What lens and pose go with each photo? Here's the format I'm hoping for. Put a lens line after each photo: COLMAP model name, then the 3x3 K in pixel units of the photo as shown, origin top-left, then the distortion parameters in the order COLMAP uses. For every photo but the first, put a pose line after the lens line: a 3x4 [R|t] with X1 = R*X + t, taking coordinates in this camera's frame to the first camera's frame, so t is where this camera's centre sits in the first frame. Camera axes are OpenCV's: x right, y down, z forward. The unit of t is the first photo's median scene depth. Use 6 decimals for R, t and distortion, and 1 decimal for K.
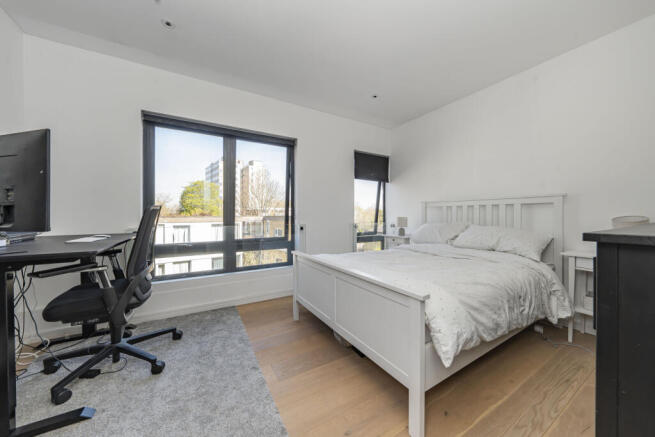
lens RADIAL K [[234.0, 0, 336.1], [0, 234.0, 216.9], [0, 0, 1]] dist [0.000485, 0.000016]
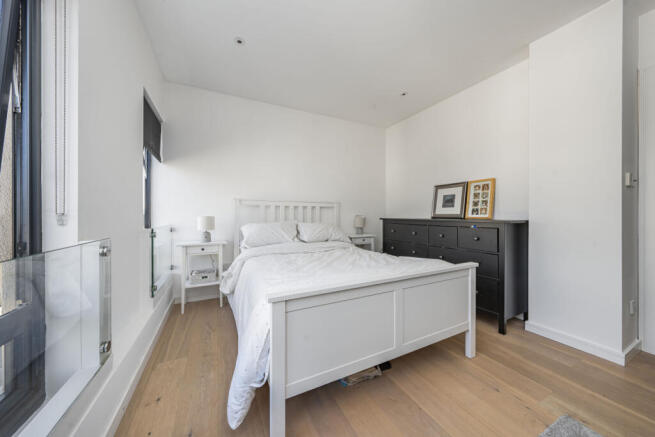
lens RADIAL K [[222.0, 0, 324.8], [0, 222.0, 220.0], [0, 0, 1]] dist [-0.001093, -0.000073]
pose [[0.093421, -0.027586, 0.995244, -0.526599], [0.001584, 0.999619, 0.027558, -0.011194], [-0.995625, -0.000998, 0.093429, 0.781560]]
